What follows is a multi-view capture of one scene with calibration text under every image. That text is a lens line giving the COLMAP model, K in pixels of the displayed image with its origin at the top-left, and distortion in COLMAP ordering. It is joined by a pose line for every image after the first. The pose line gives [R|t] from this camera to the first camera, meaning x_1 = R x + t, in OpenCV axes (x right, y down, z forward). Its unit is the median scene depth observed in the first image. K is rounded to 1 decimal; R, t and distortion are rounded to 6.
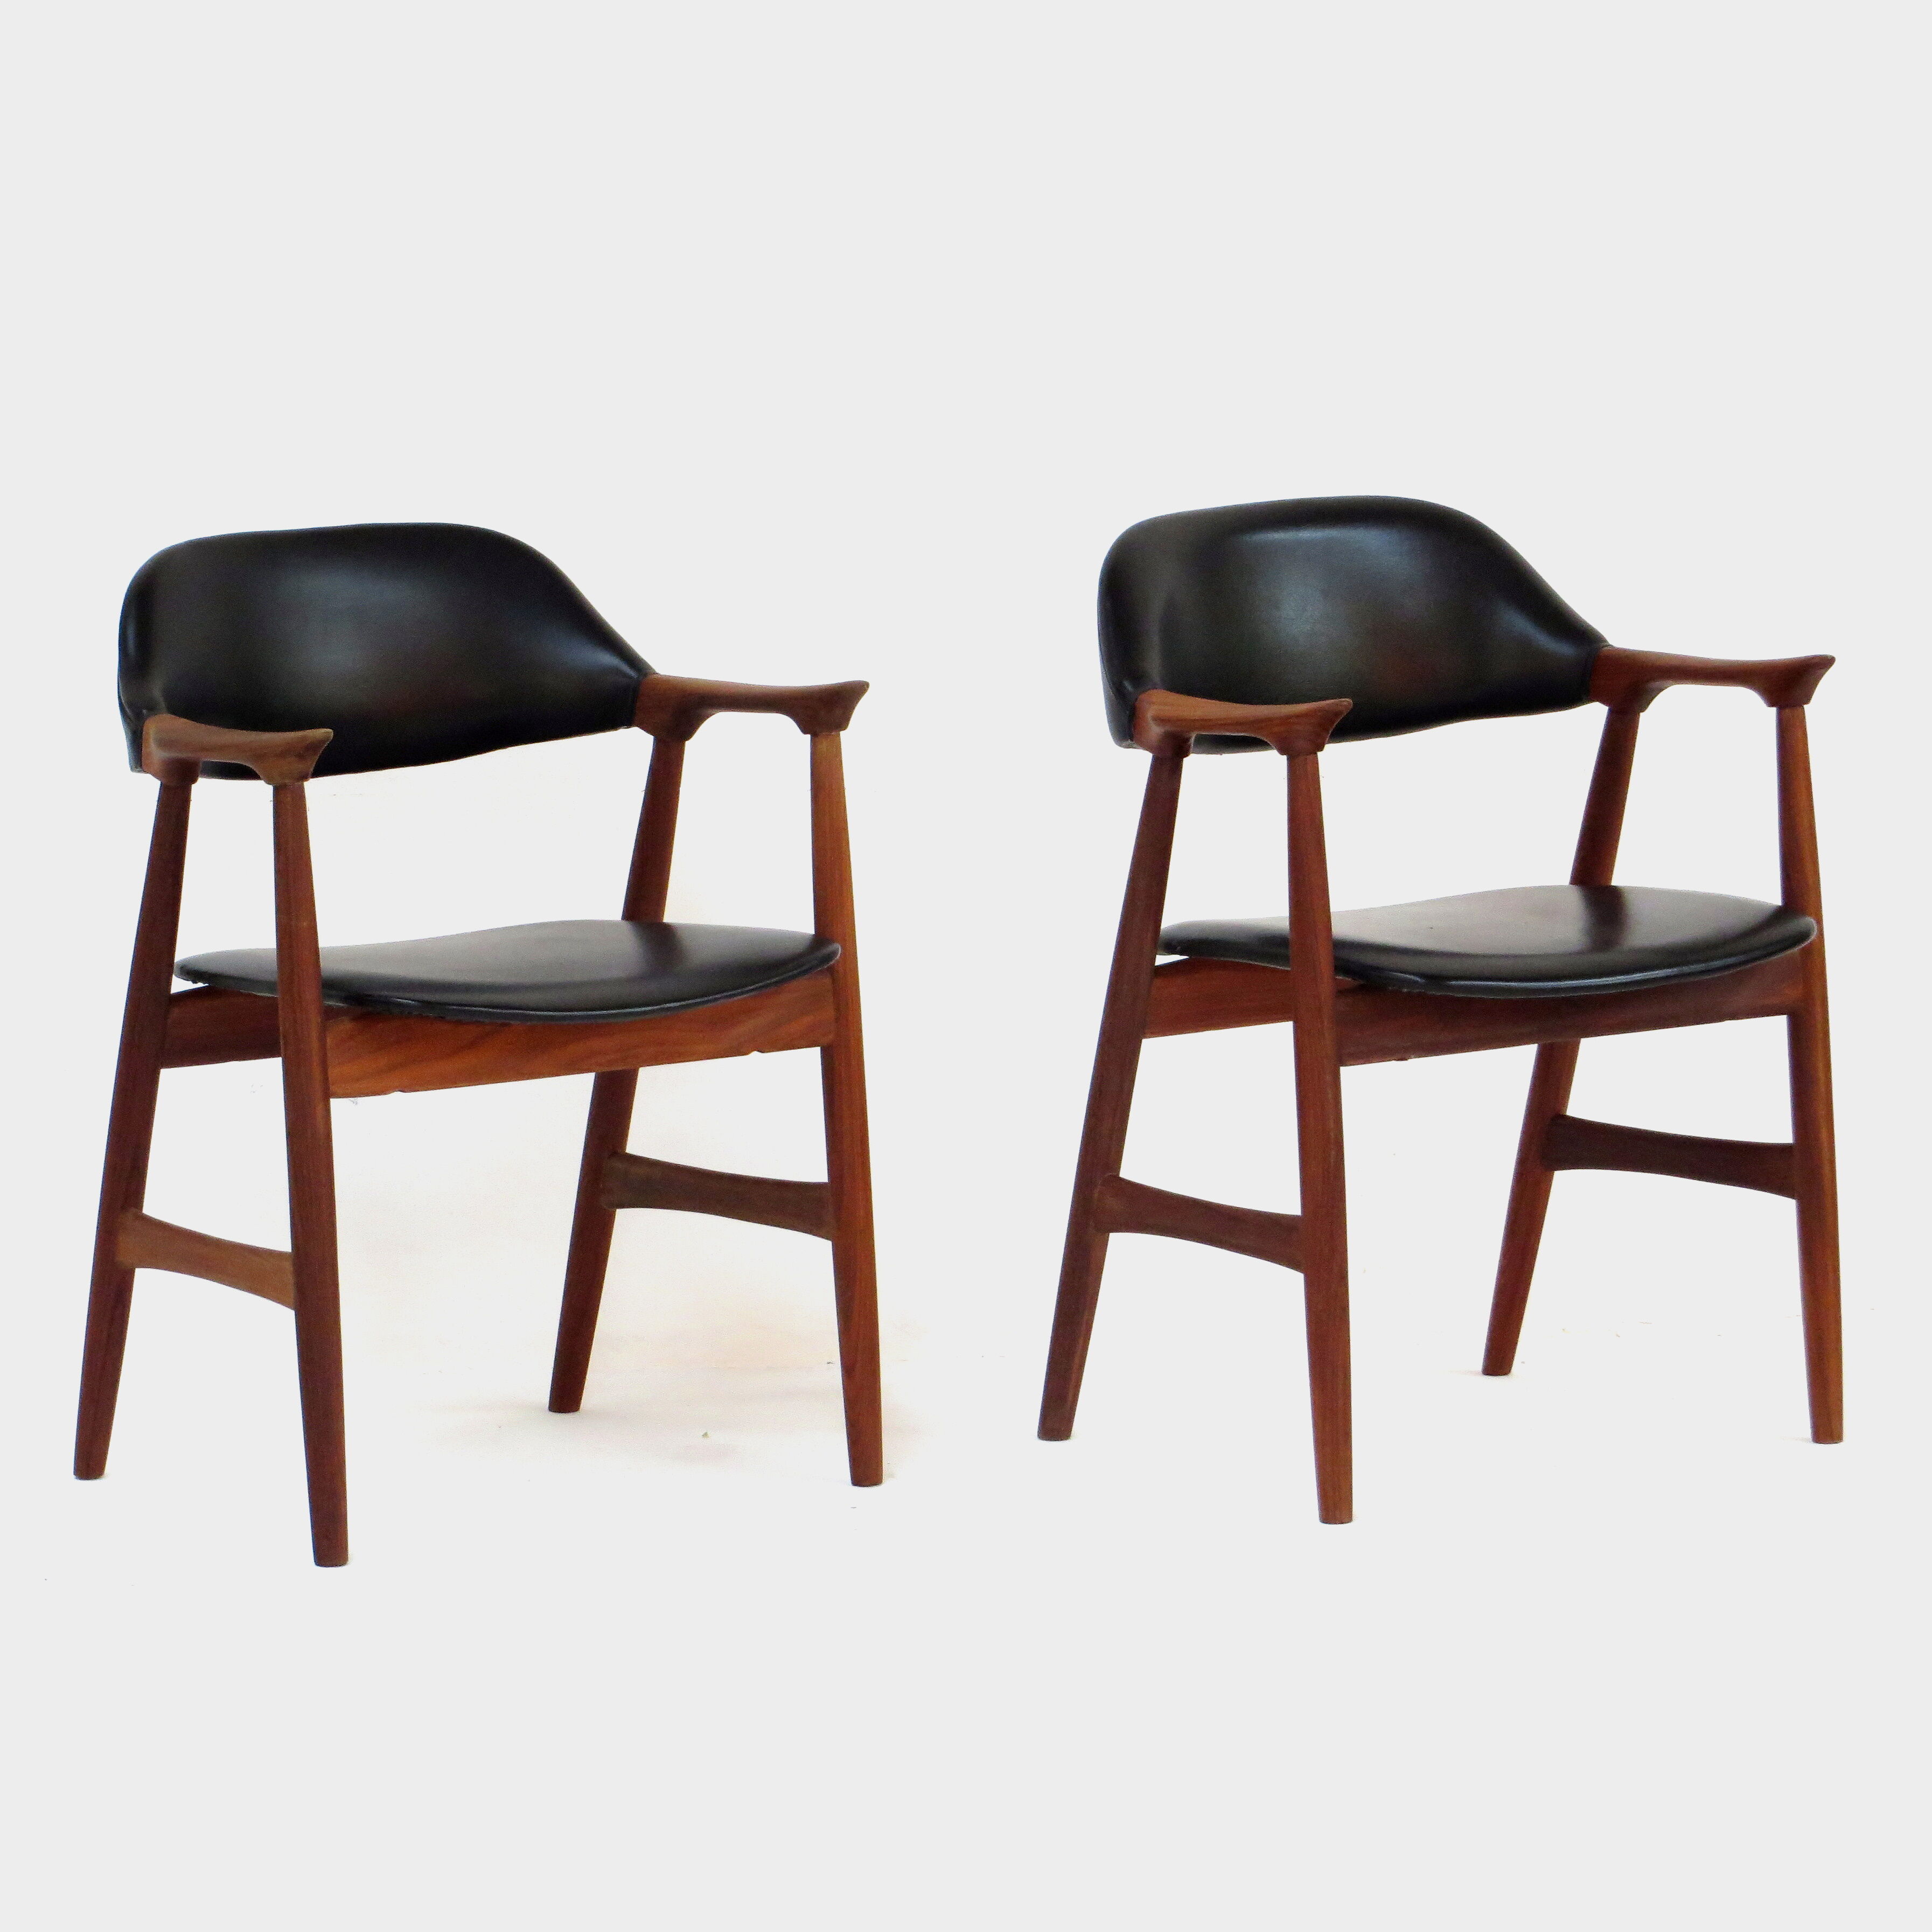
lens RADIAL K [[8902.6, 0, 964.1], [0, 8902.6, 963.2], [0, 0, 1]] dist [-0.272284, 0.000000]
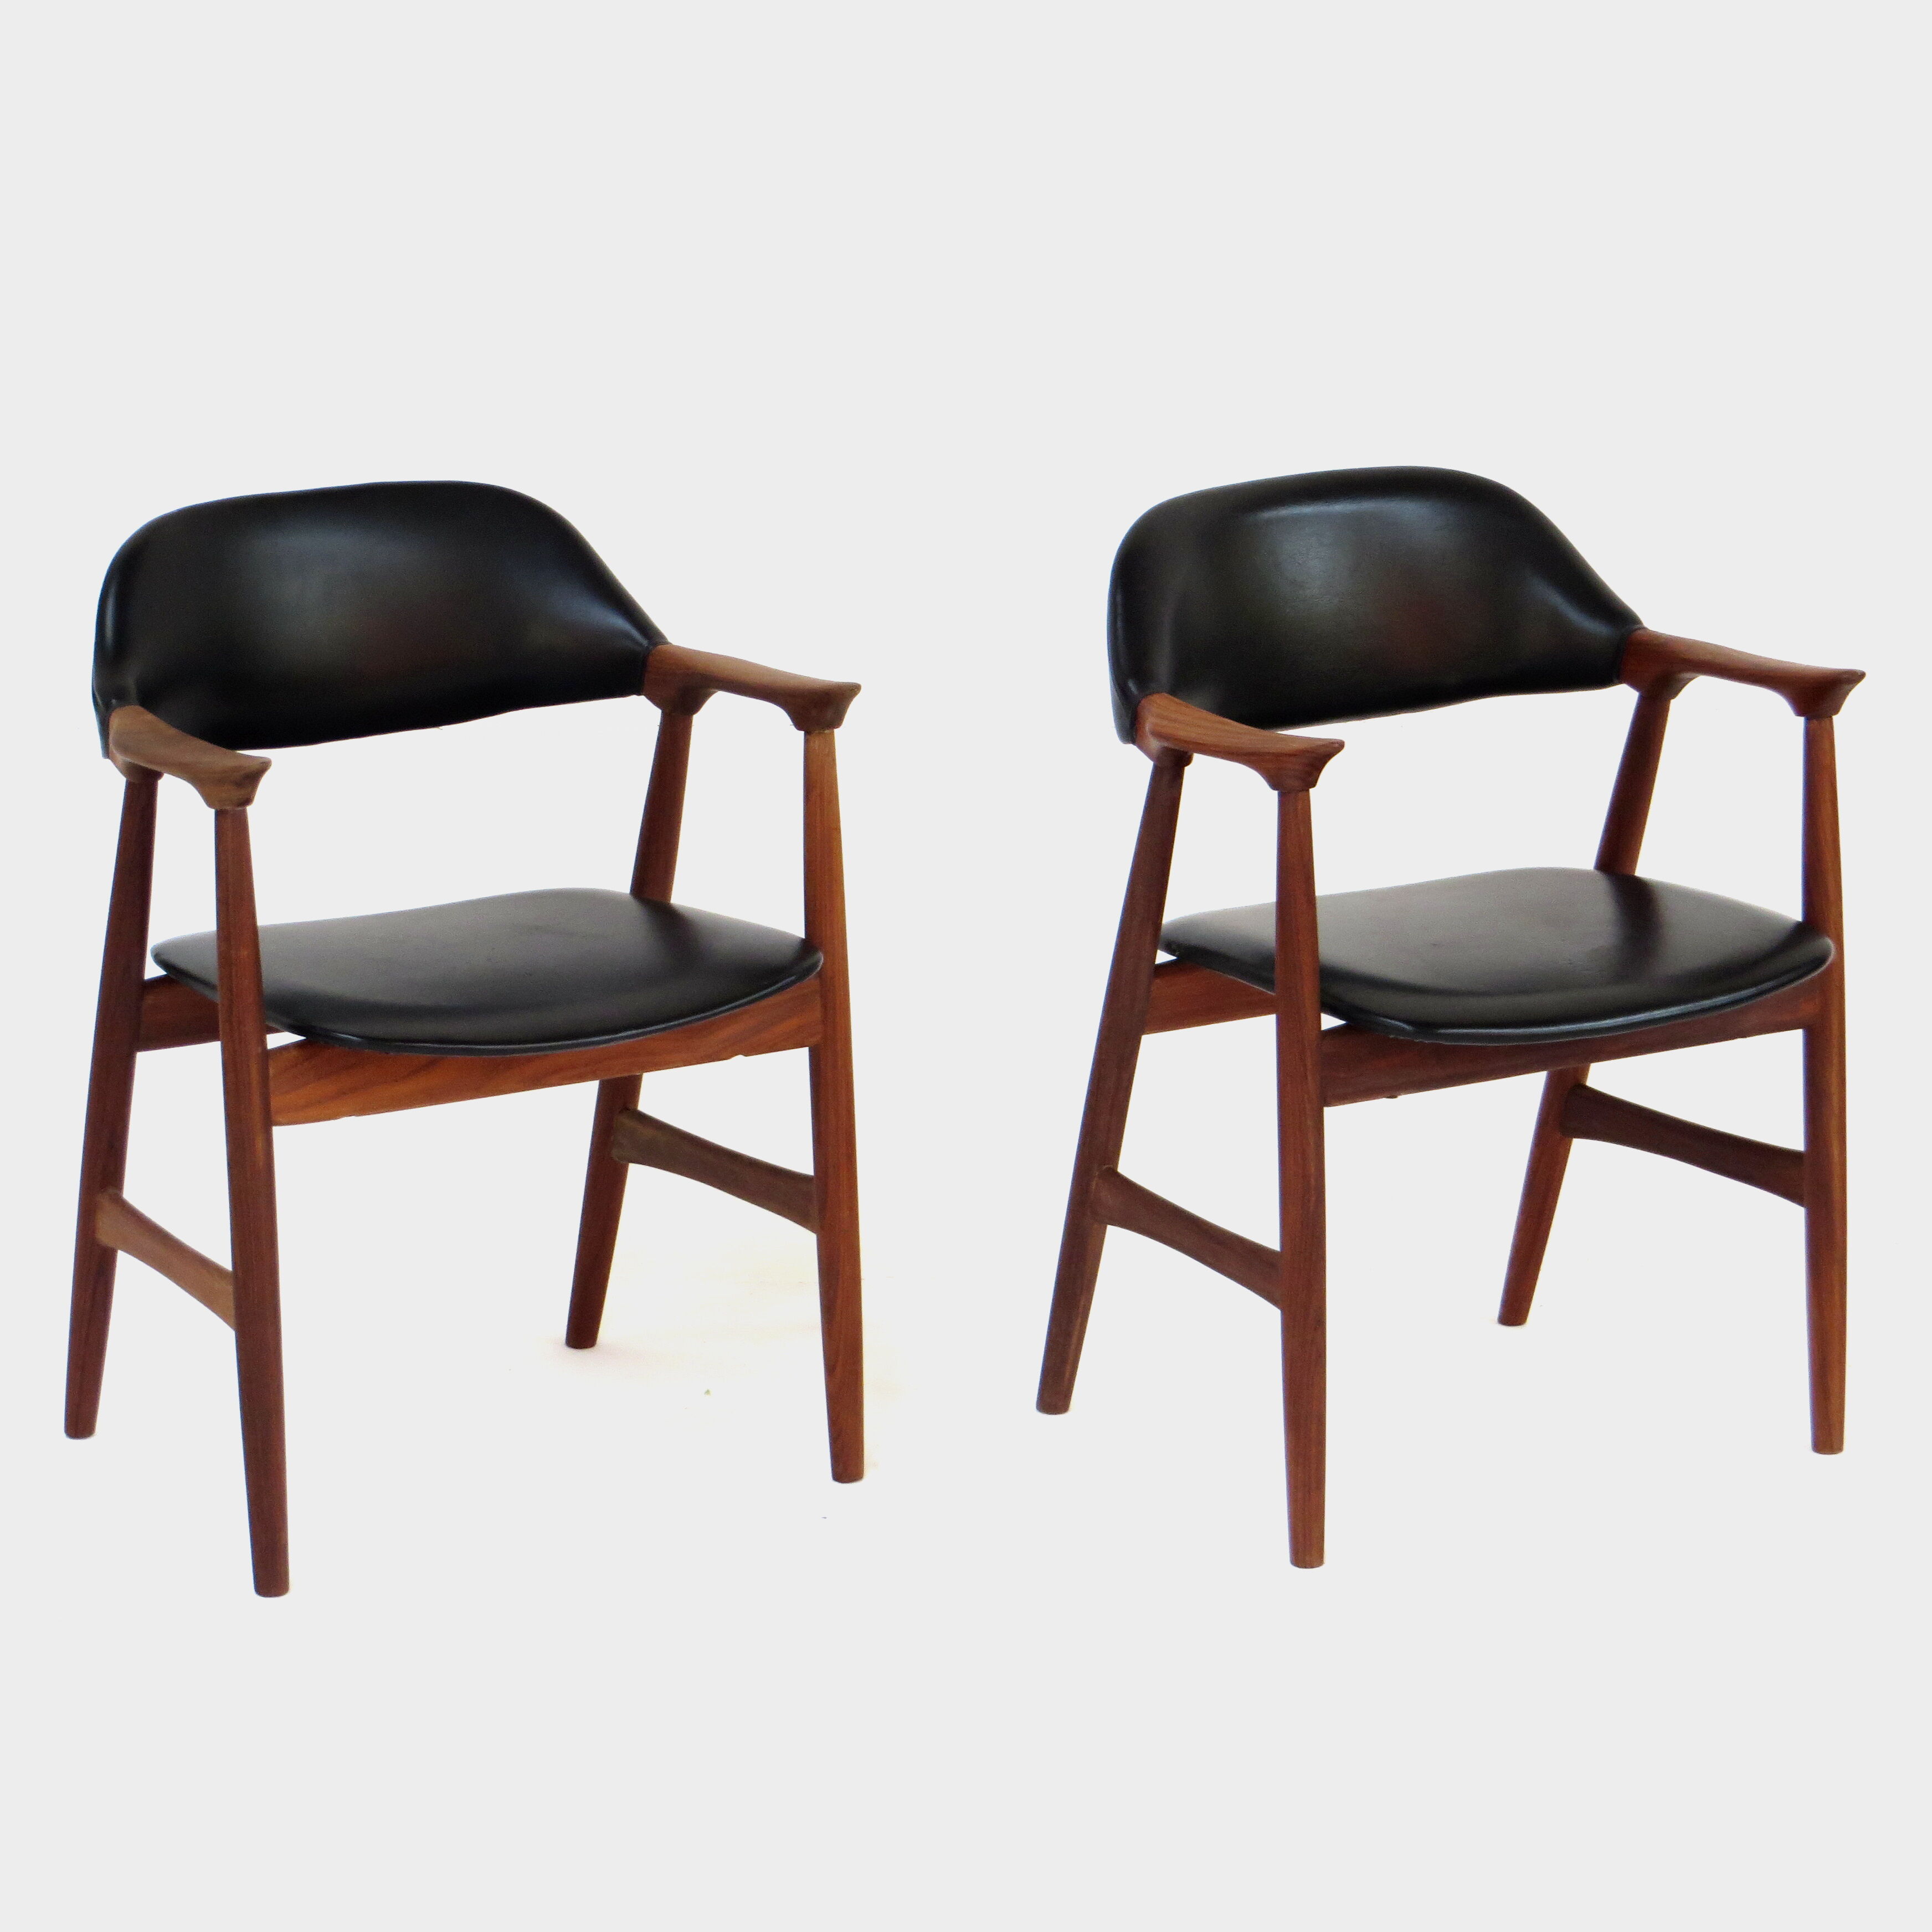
lens RADIAL K [[6248.7, 0, 977.9], [0, 6248.7, 974.9], [0, 0, 1]] dist [-0.135090, 0.000000]
pose [[0.997117, 0.034330, -0.067663, 0.048320], [-0.026088, 0.992534, 0.119143, -0.079909], [0.071248, -0.117034, 0.990569, 0.312834]]
